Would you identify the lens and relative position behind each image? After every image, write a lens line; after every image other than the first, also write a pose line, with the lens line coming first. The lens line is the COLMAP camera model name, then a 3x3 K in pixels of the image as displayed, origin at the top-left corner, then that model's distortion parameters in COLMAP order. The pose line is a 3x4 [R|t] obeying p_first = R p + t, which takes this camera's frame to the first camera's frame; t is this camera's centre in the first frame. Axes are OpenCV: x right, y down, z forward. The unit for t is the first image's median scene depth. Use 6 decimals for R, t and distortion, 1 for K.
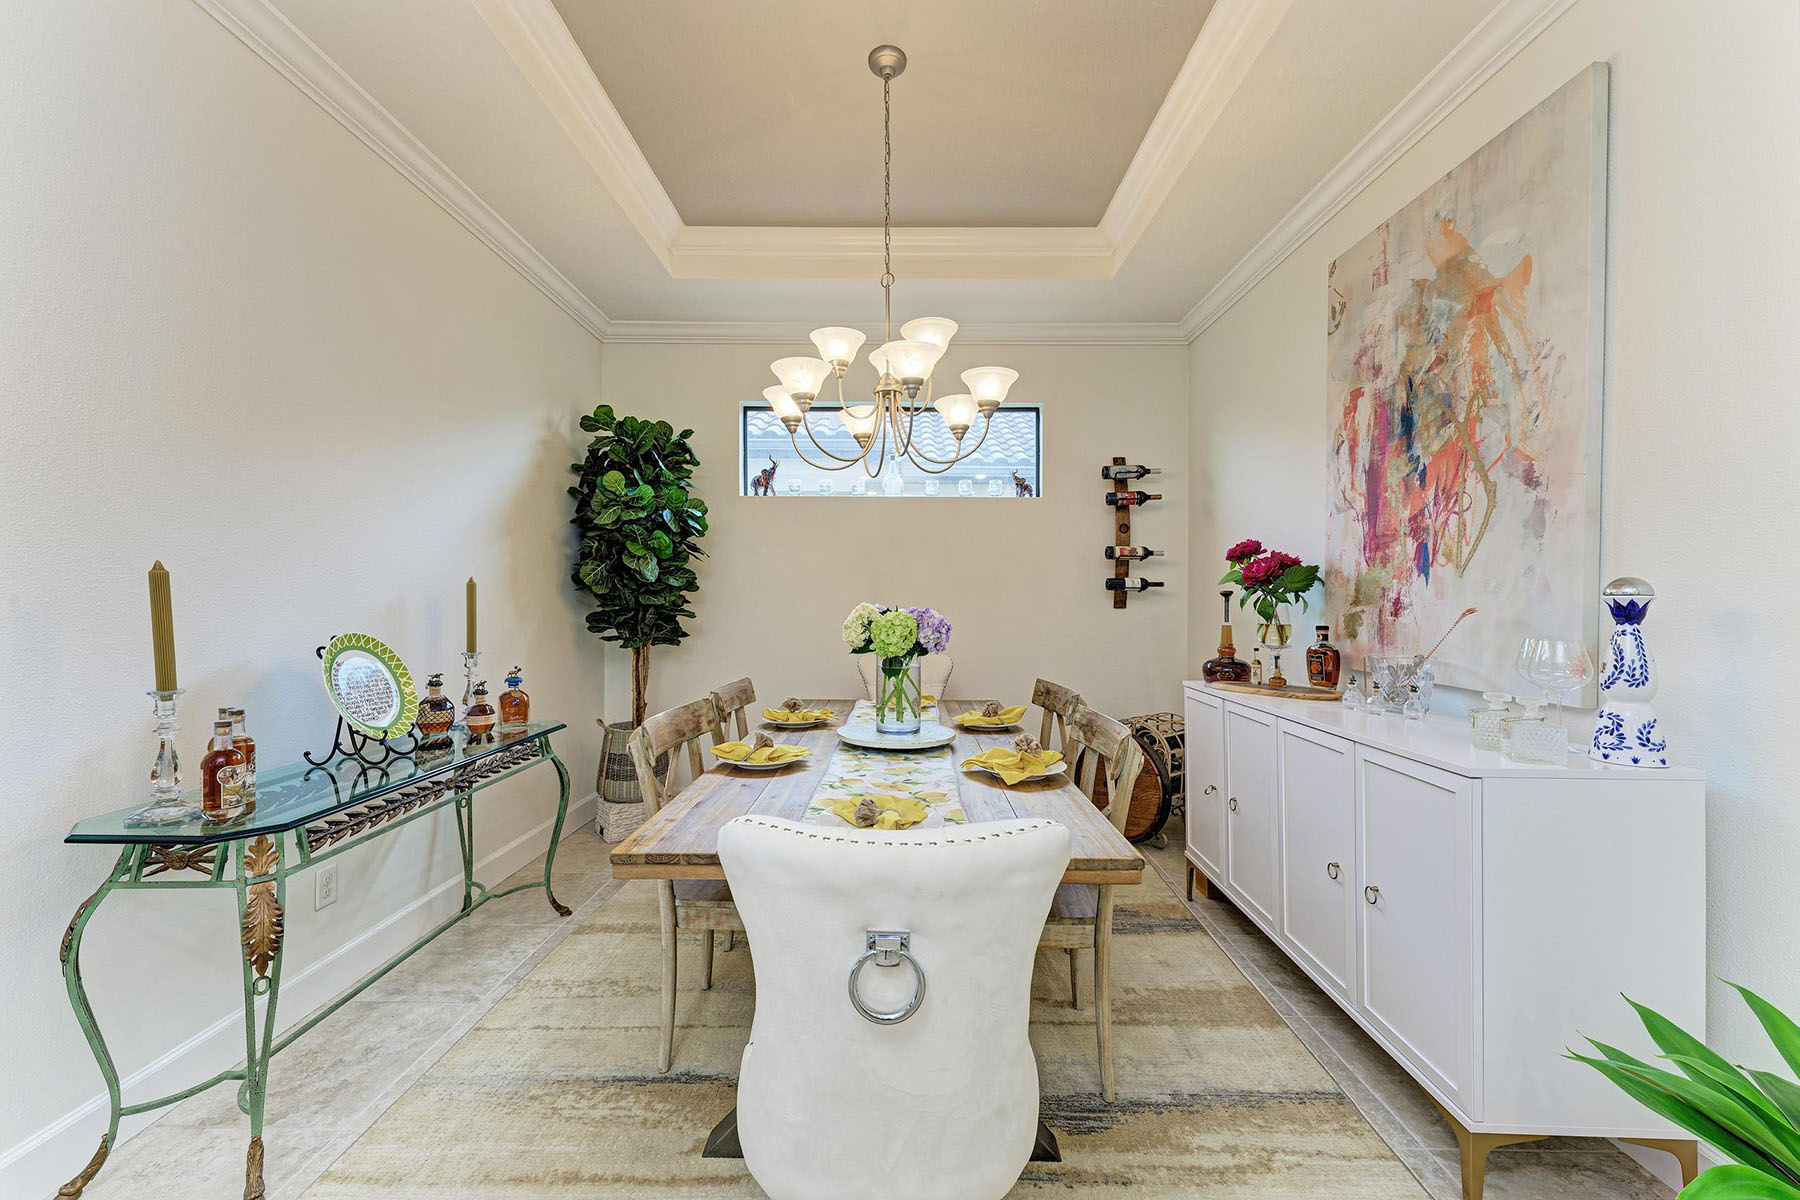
lens RADIAL K [[694.5, 0, 890.7], [0, 694.5, 607.9], [0, 0, 1]] dist [0.015347, -0.000737]
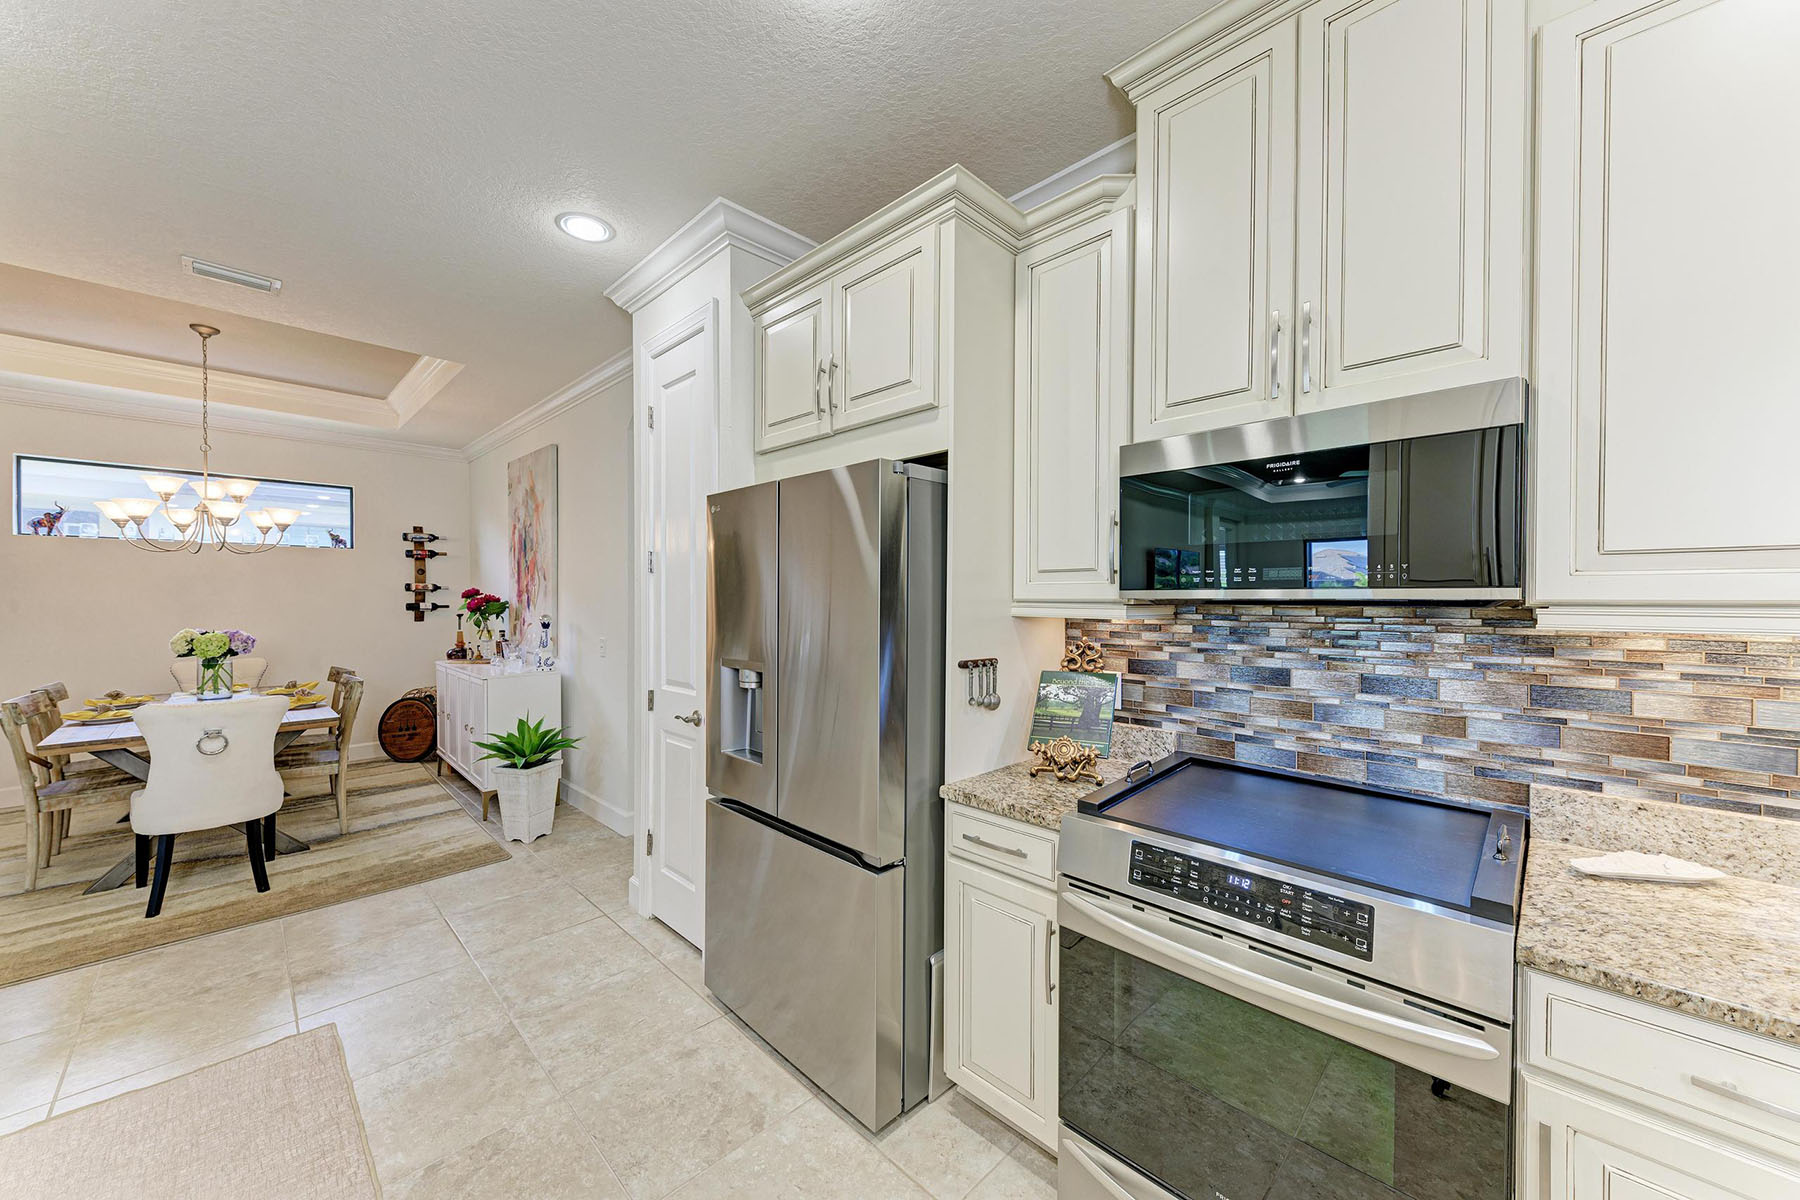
lens RADIAL K [[655.8, 0, 905.3], [0, 655.8, 602.3], [0, 0, 1]] dist [0.027657, -0.008252]
pose [[0.684733, -0.007277, 0.728758, -0.025574], [0.012249, 0.999924, -0.001523, -0.046912], [-0.728691, 0.009970, 0.684770, -1.438116]]
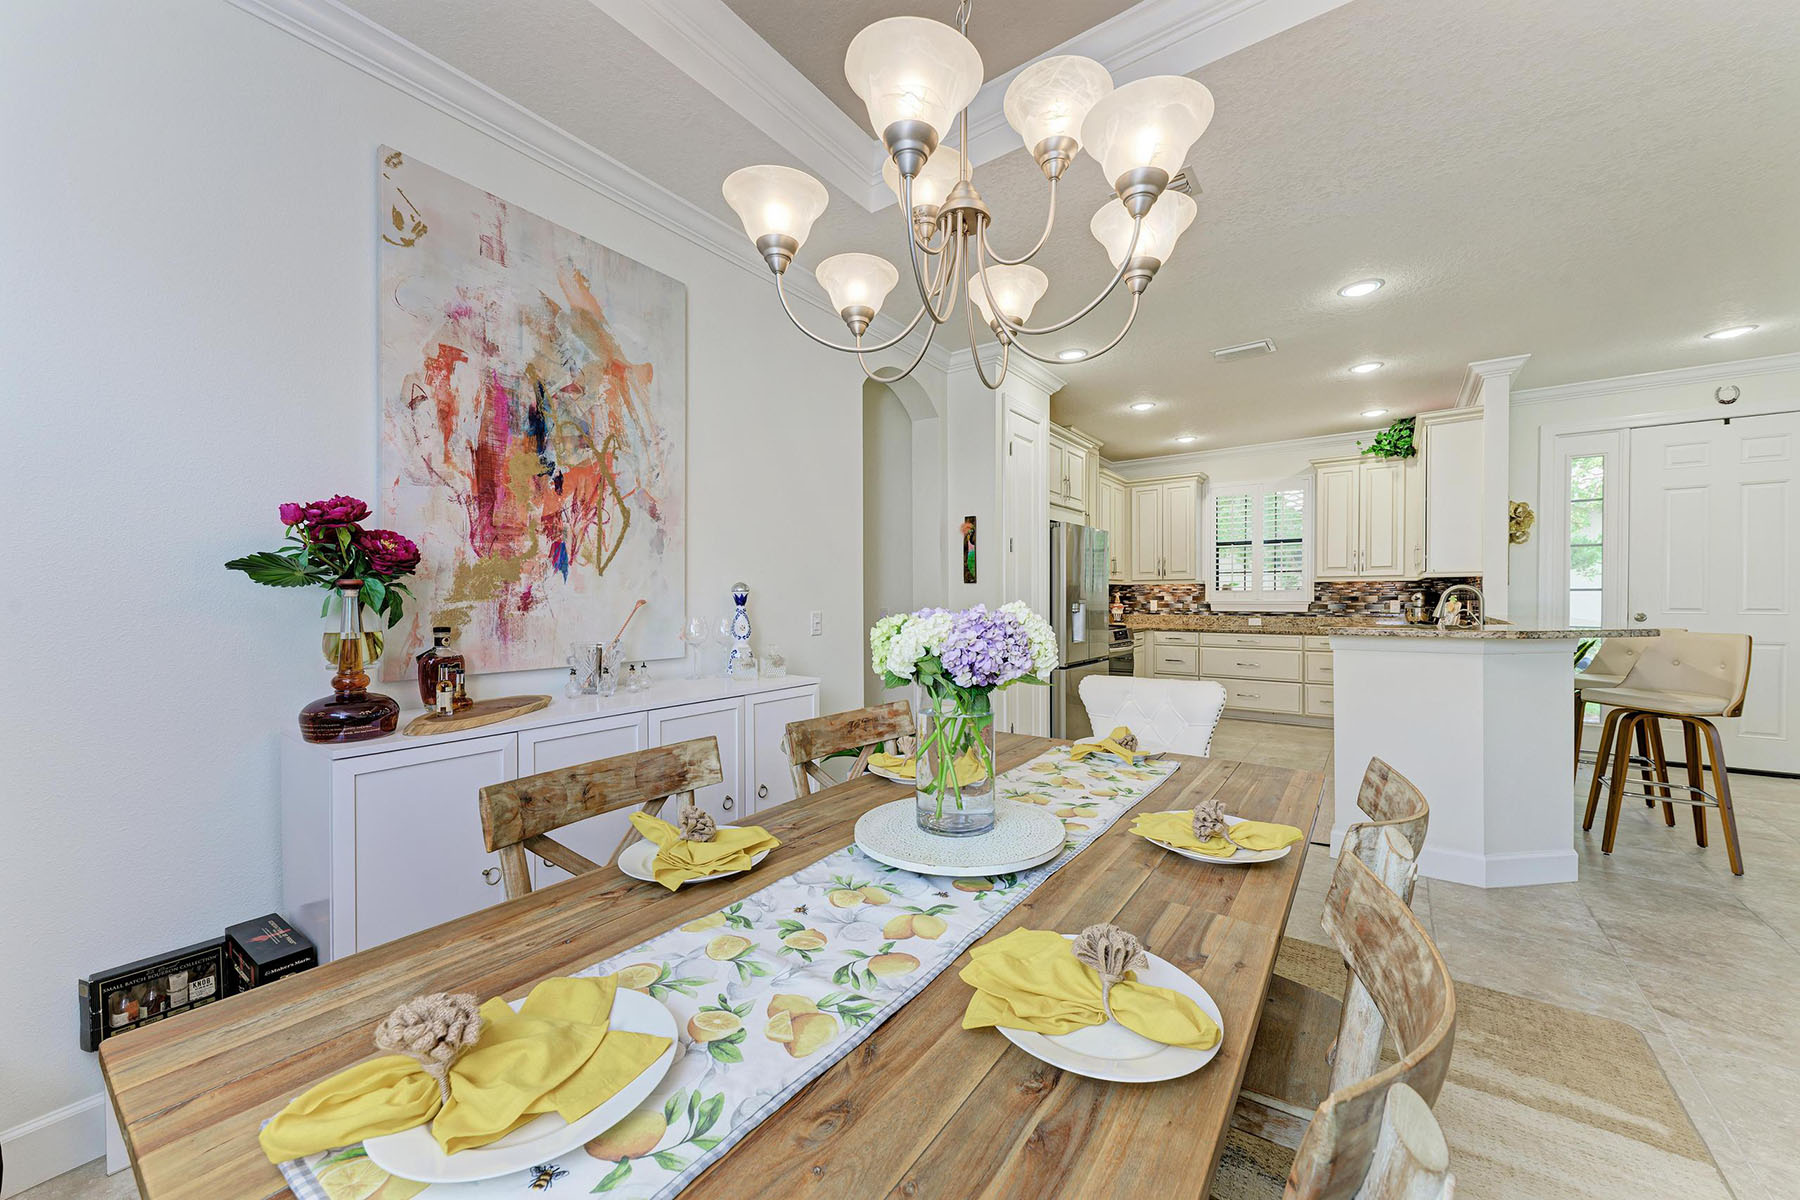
lens RADIAL K [[667.8, 0, 906.4], [0, 667.8, 605.4], [0, 0, 1]] dist [0.034431, -0.011431]
pose [[-0.825151, -0.011373, 0.564798, -0.274477], [0.006877, 0.999521, 0.030172, -0.020288], [-0.564871, 0.028781, -0.824677, 1.450705]]
